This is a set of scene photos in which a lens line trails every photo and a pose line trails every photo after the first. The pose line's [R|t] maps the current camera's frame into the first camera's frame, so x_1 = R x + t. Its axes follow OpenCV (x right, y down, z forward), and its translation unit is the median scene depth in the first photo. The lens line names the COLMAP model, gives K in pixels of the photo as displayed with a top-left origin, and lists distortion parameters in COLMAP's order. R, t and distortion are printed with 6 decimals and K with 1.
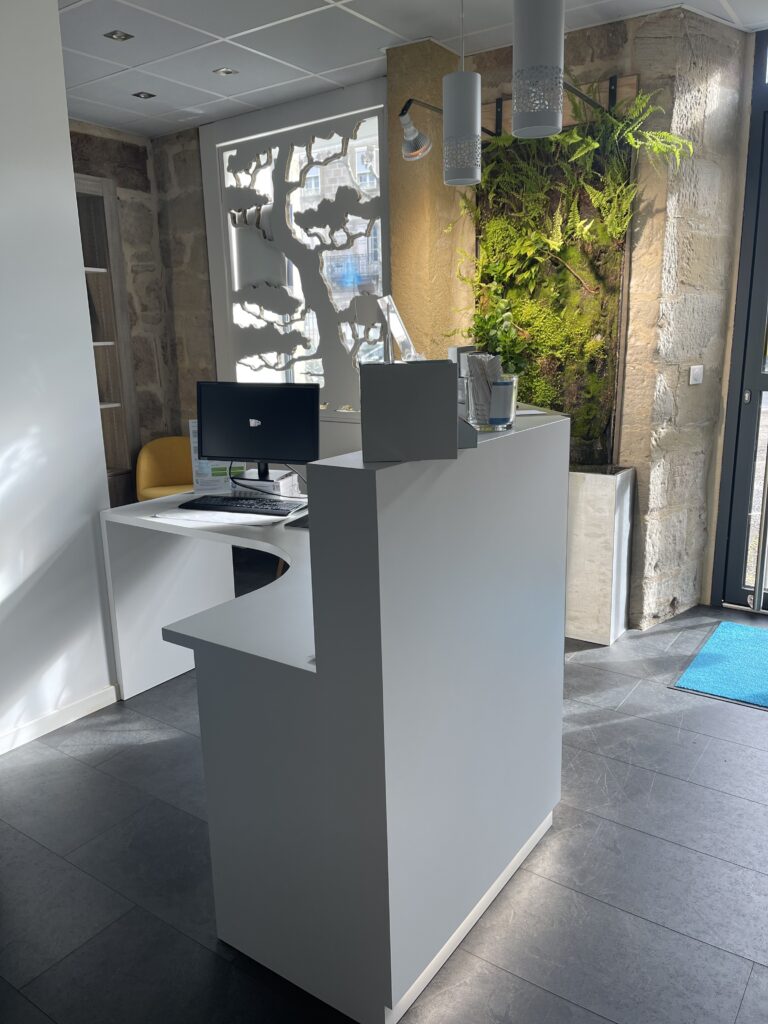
lens RADIAL K [[772.1, 0, 382.5], [0, 772.1, 516.3], [0, 0, 1]] dist [0.050910, -0.077477]
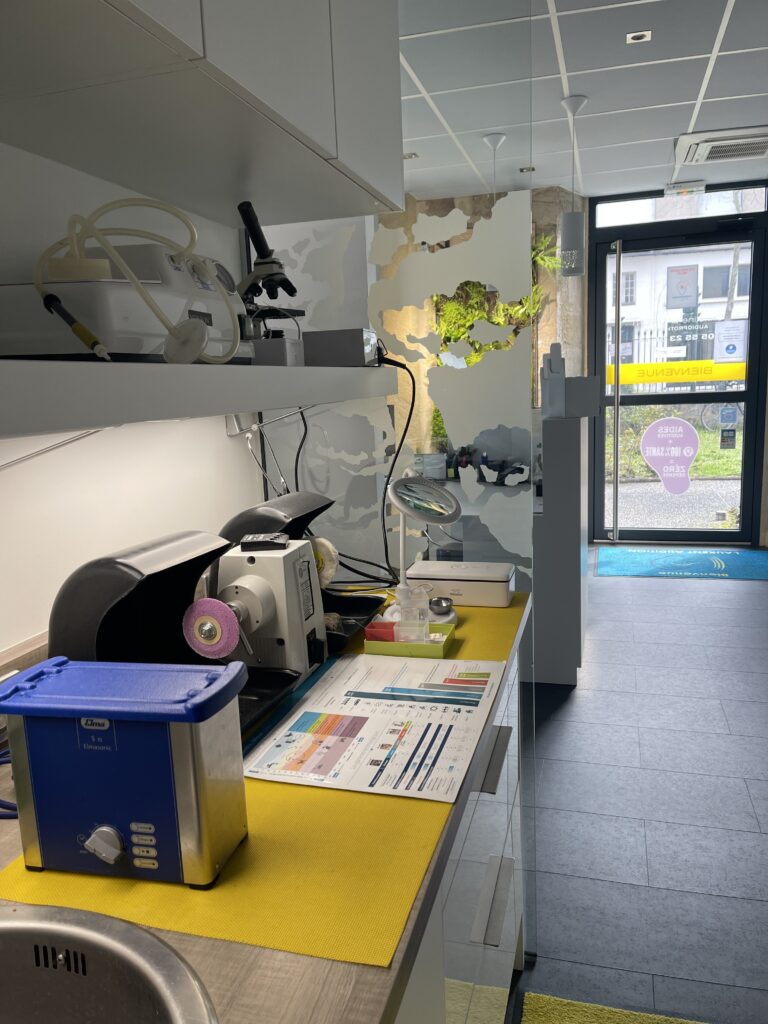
lens RADIAL K [[772.1, 0, 382.5], [0, 772.1, 516.3], [0, 0, 1]] dist [0.050910, -0.077477]
pose [[0.945846, -0.070604, 0.316845, -0.527678], [0.093812, 0.993865, -0.058579, 0.129237], [-0.310765, 0.085131, 0.946667, -0.415860]]
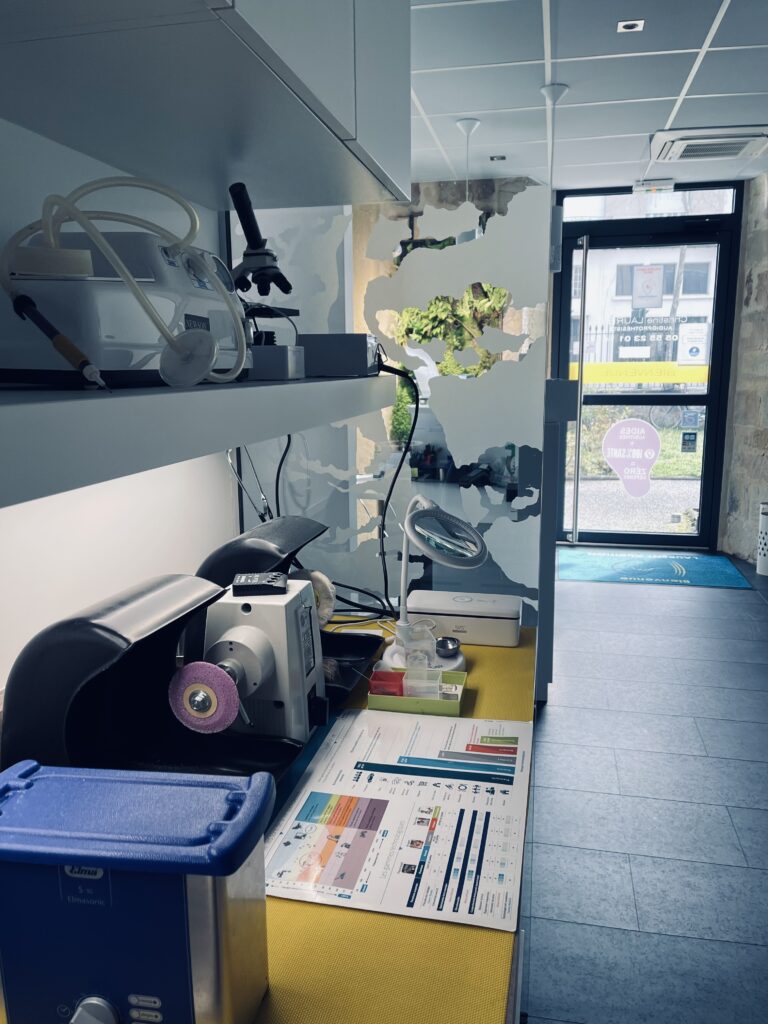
lens RADIAL K [[790.5, 0, 388.8], [0, 790.5, 508.6], [0, 0, 1]] dist [0.052139, -0.077034]
pose [[0.918190, -0.053459, 0.392516, -0.540119], [0.078179, 0.995819, -0.047254, 0.106162], [-0.388348, 0.074075, 0.918531, -0.372624]]
